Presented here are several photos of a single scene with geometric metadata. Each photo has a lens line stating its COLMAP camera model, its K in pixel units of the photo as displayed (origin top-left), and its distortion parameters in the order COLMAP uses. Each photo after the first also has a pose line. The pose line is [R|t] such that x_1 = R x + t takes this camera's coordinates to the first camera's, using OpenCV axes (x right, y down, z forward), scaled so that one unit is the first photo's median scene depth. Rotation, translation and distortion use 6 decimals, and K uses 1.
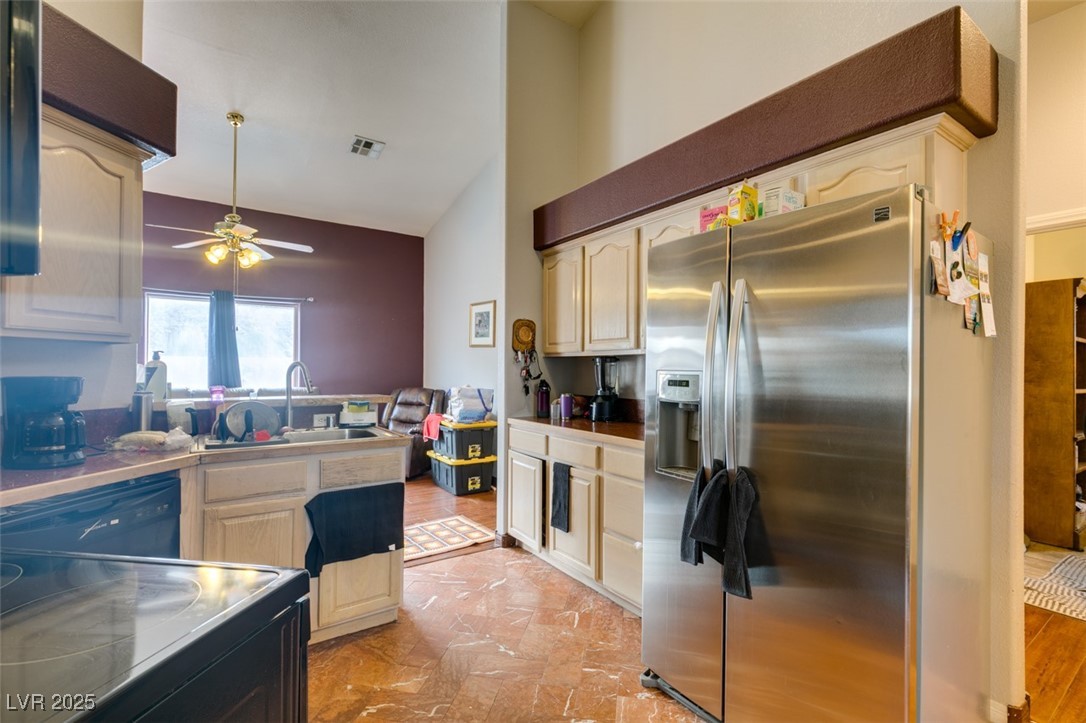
lens RADIAL K [[484.8, 0, 538.8], [0, 484.8, 369.8], [0, 0, 1]] dist [0.003606, -0.000314]
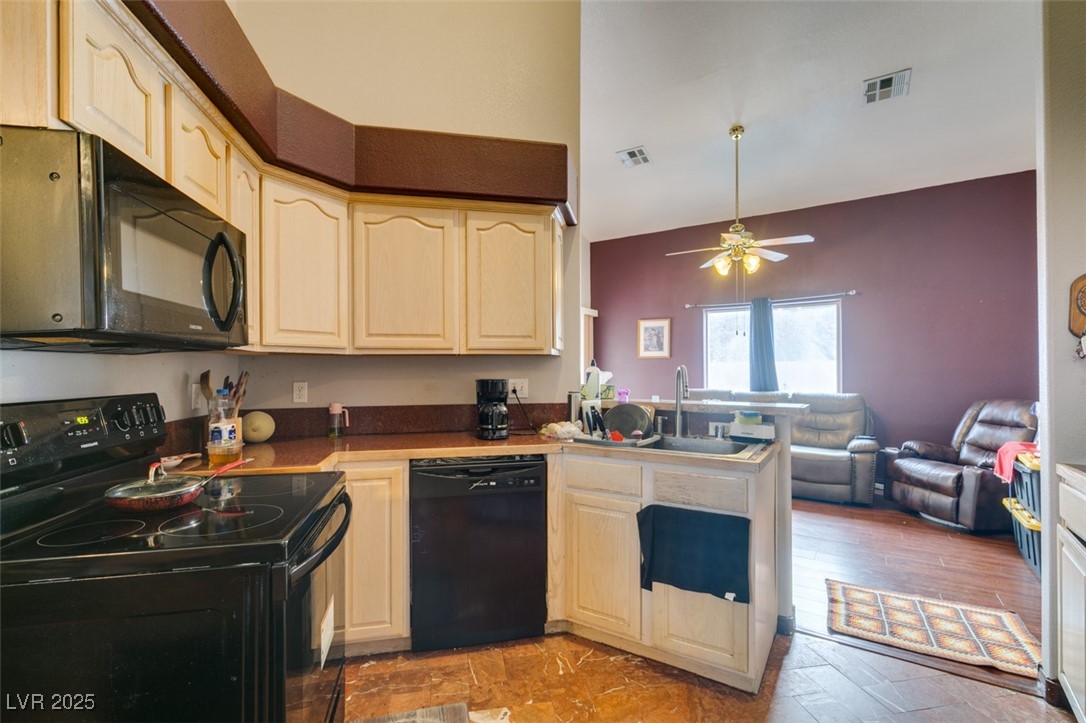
lens RADIAL K [[489.0, 0, 554.1], [0, 489.0, 371.3], [0, 0, 1]] dist [0.002311, 0.000209]
pose [[0.380664, -0.007482, -0.924683, 0.196561], [0.003035, 0.999972, -0.006842, 0.000449], [0.924708, -0.000202, 0.380676, 0.249377]]
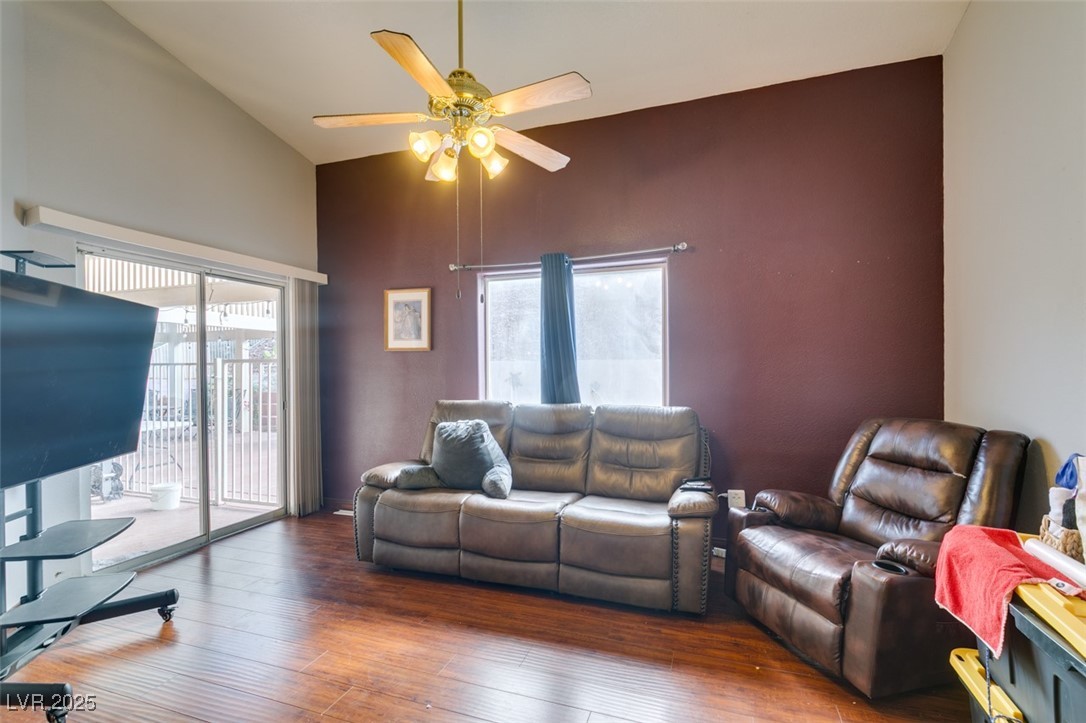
lens RADIAL K [[491.2, 0, 558.8], [0, 491.2, 374.8], [0, 0, 1]] dist [0.000581, -0.000097]
pose [[0.596634, -0.002997, -0.802508, -0.174448], [0.008622, 0.999959, 0.002676, -0.003054], [0.802467, -0.008515, 0.596636, 0.829664]]
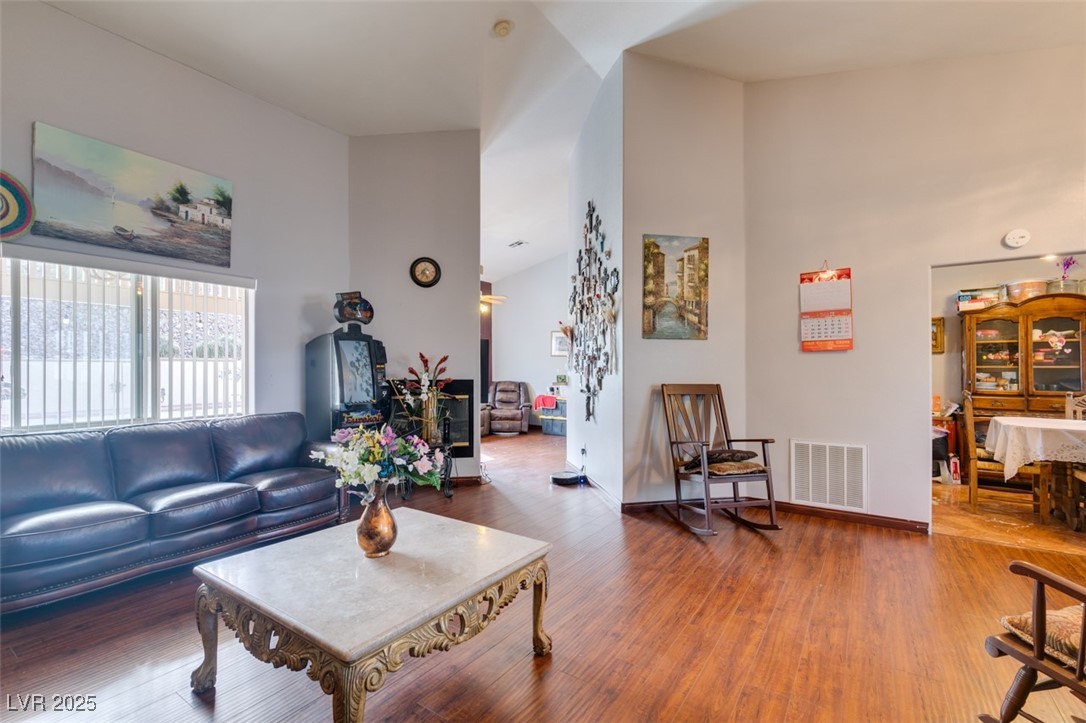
lens RADIAL K [[484.8, 0, 538.8], [0, 484.8, 369.8], [0, 0, 1]] dist [0.003606, -0.000314]
pose [[0.935228, -0.009525, 0.353917, -1.114514], [0.008136, 0.999952, 0.005412, -0.011682], [-0.353952, -0.002182, 0.935261, -0.816997]]
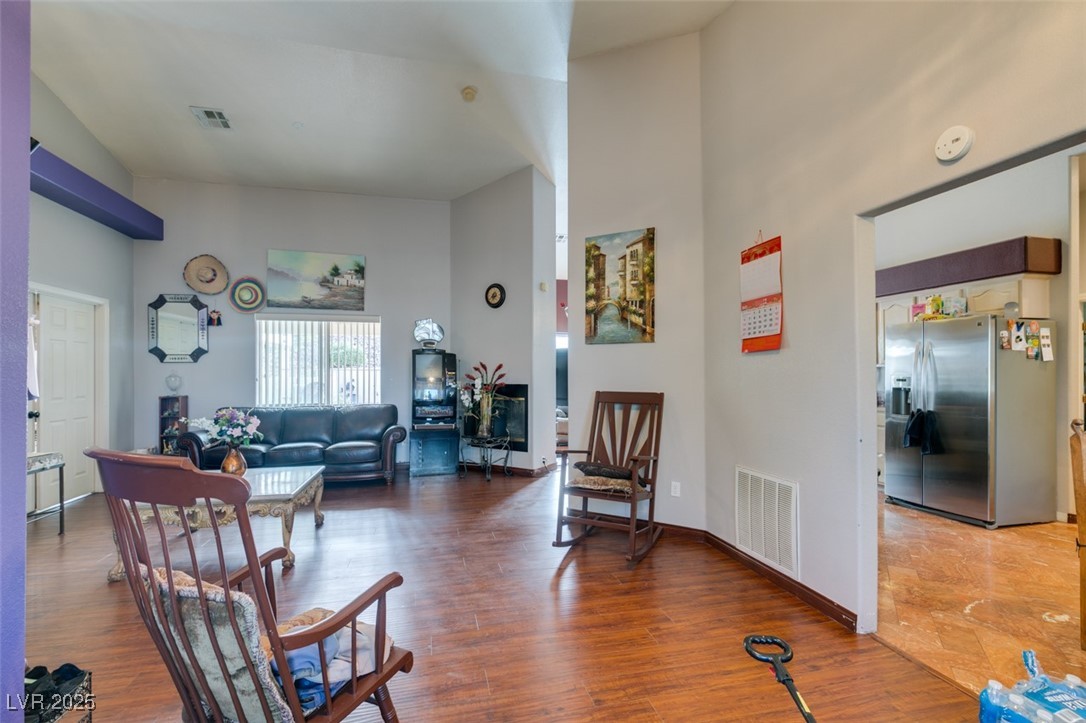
lens RADIAL K [[484.8, 0, 538.8], [0, 484.8, 369.8], [0, 0, 1]] dist [0.003606, -0.000314]
pose [[0.930058, -0.012844, -0.367187, -0.239935], [0.009137, 0.999888, -0.011832, -0.005951], [0.367298, 0.007650, 0.930072, -0.912590]]
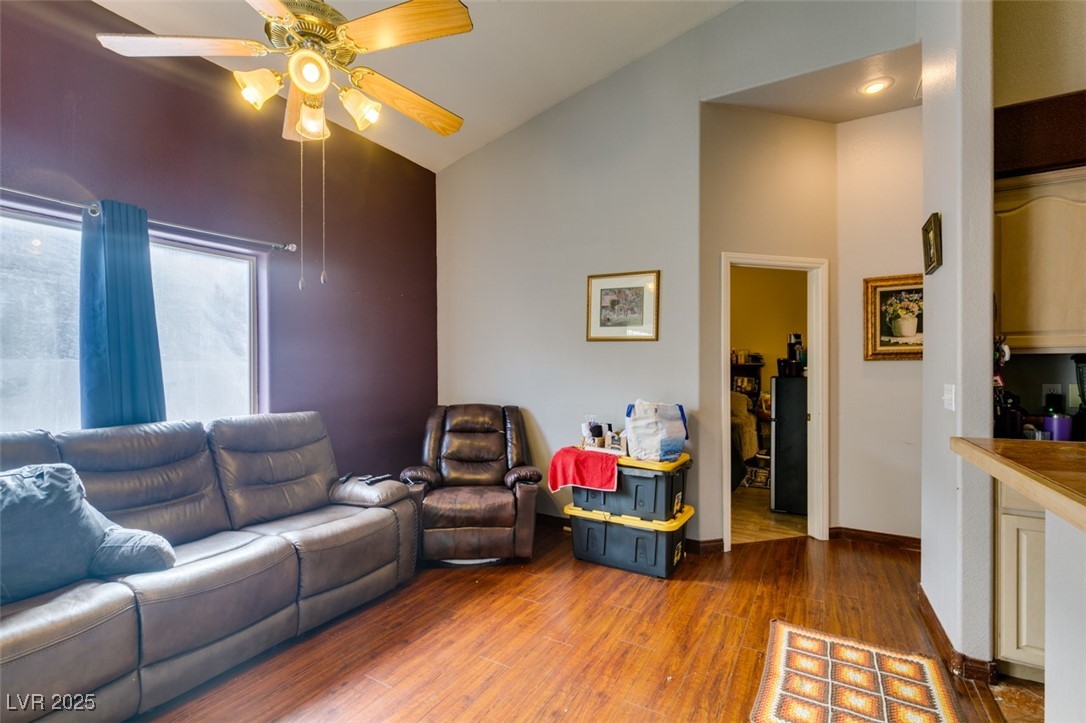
lens RADIAL K [[484.8, 0, 538.8], [0, 484.8, 369.8], [0, 0, 1]] dist [0.003606, -0.000314]
pose [[0.908358, -0.009852, 0.418078, -0.680083], [0.010149, 0.999947, 0.001513, -0.012246], [-0.418071, 0.002868, 0.908410, 0.598411]]
